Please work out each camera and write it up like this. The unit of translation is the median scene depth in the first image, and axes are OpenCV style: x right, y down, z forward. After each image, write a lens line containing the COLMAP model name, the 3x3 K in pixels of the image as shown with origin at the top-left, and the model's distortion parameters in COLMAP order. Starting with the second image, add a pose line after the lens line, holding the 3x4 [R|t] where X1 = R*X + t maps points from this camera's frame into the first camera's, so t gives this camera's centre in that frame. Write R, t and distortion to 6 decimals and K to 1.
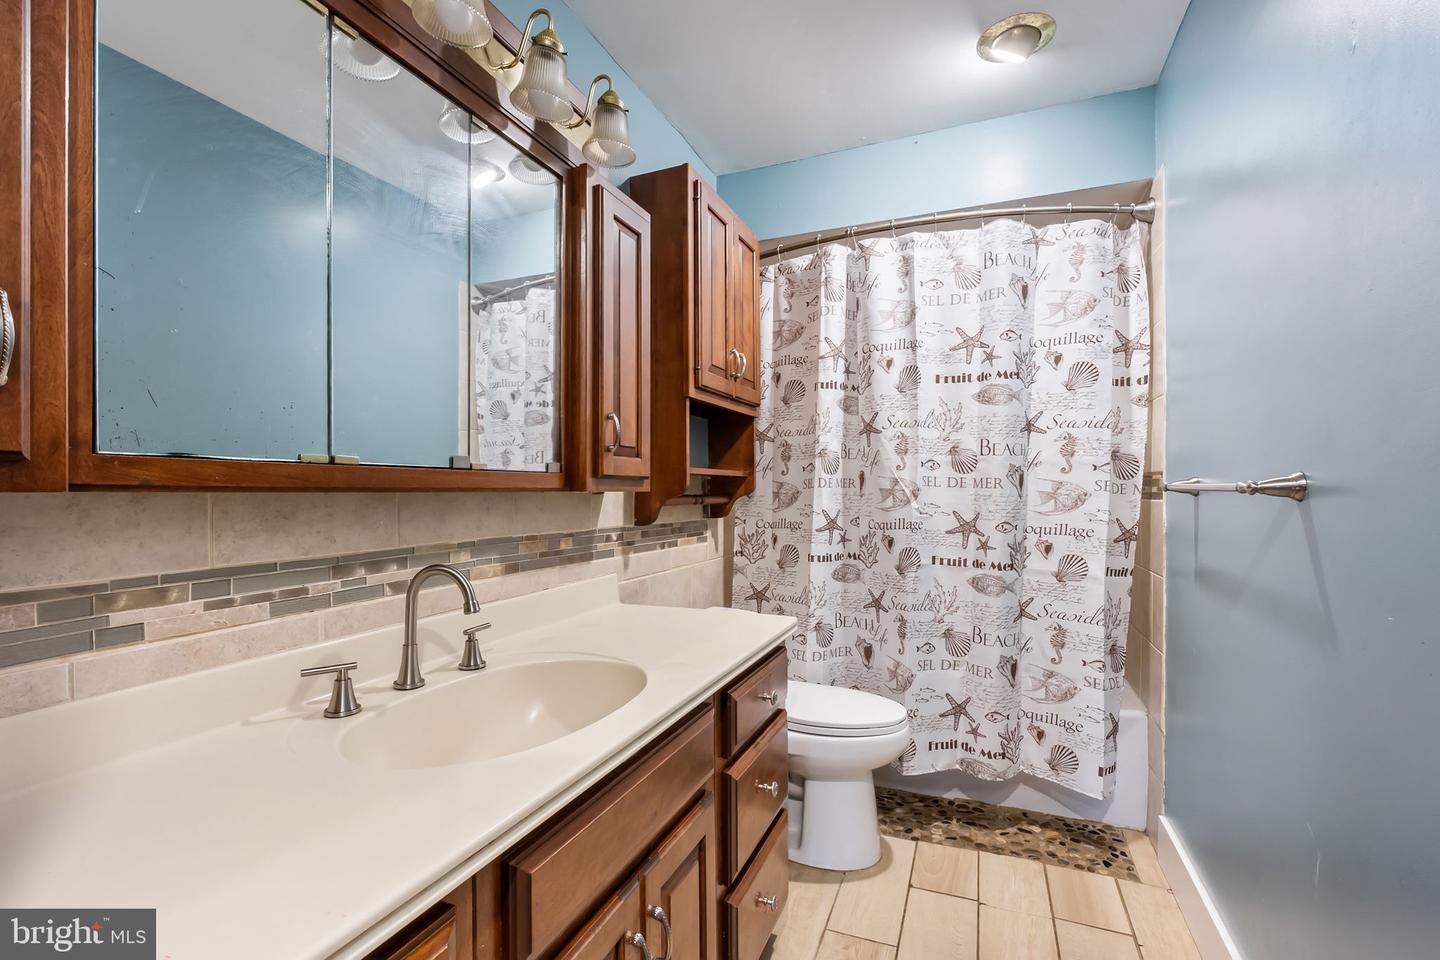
lens RADIAL K [[639.4, 0, 723.3], [0, 639.4, 486.1], [0, 0, 1]] dist [0.000240, 0.000123]
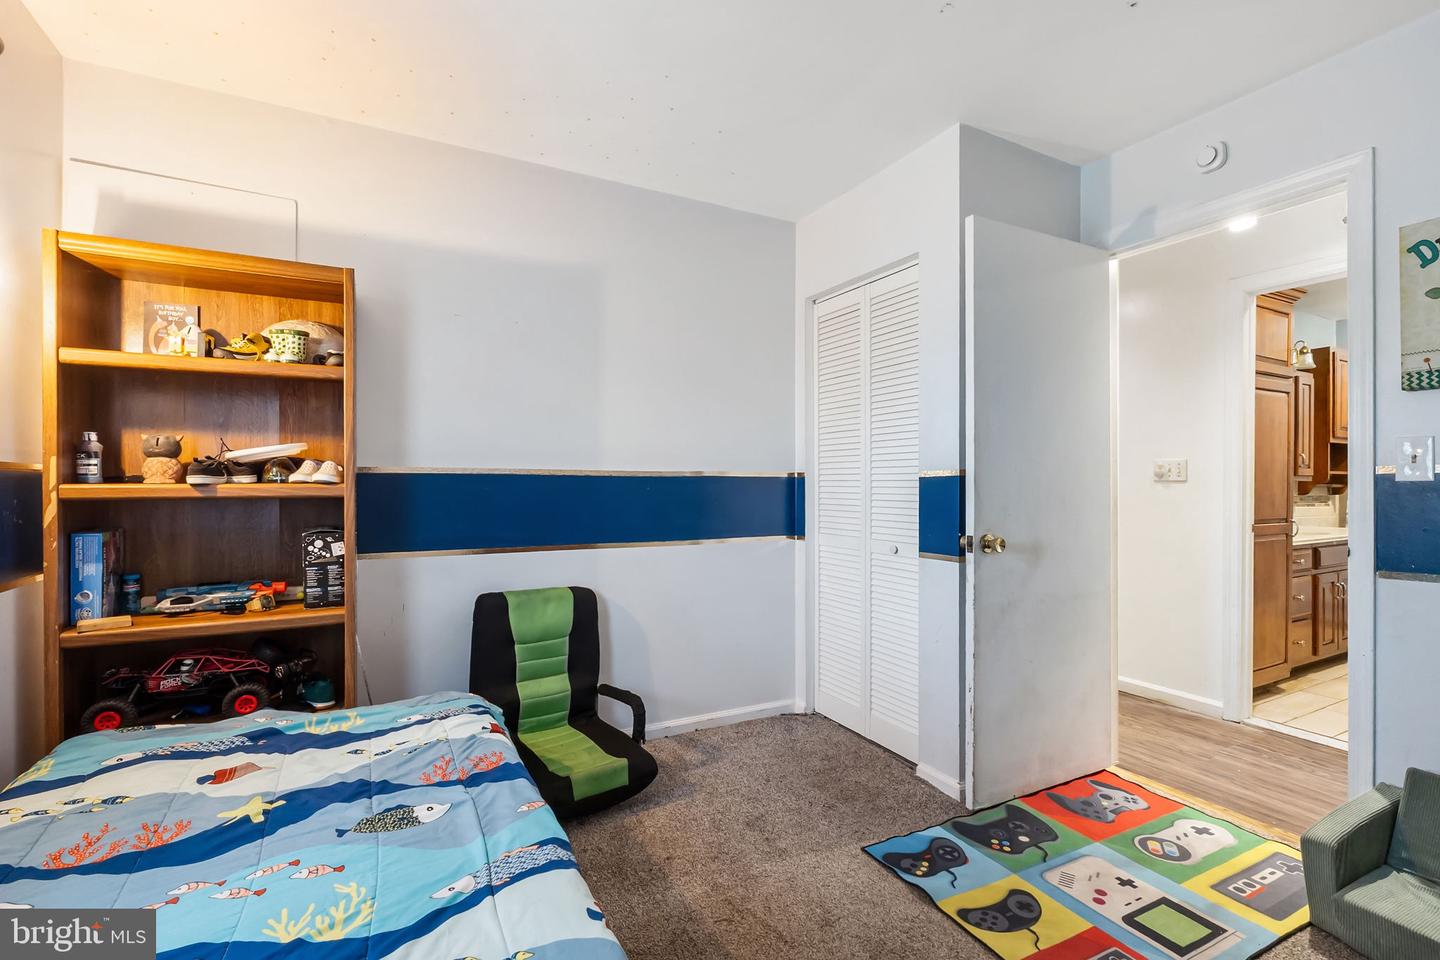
lens RADIAL K [[649.7, 0, 723.8], [0, 649.7, 485.3], [0, 0, 1]] dist [-0.001023, -0.000027]
pose [[0.775497, 0.004367, -0.631336, -0.316692], [0.000906, 0.999967, 0.008030, 0.002070], [0.631350, -0.006799, 0.775468, -2.661585]]
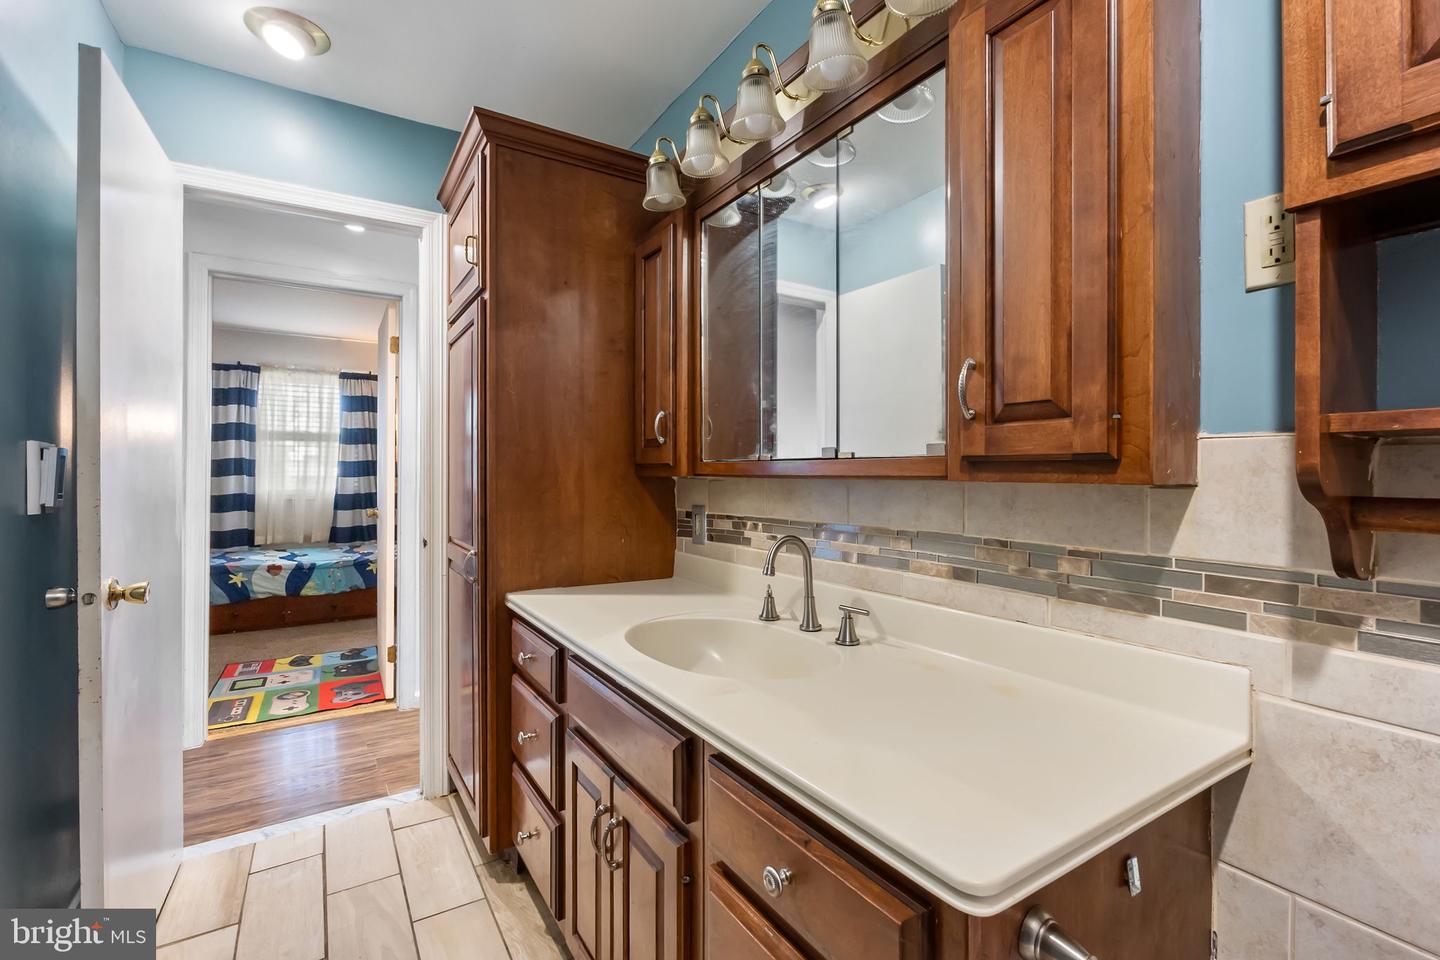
lens RADIAL K [[644.8, 0, 729.2], [0, 644.8, 471.2], [0, 0, 1]] dist [0.000783, 0.000395]
pose [[-0.565572, -0.002959, -0.824694, 0.459038], [0.002114, 0.999985, -0.005037, 0.000980], [0.824696, -0.004593, -0.565557, 1.092704]]
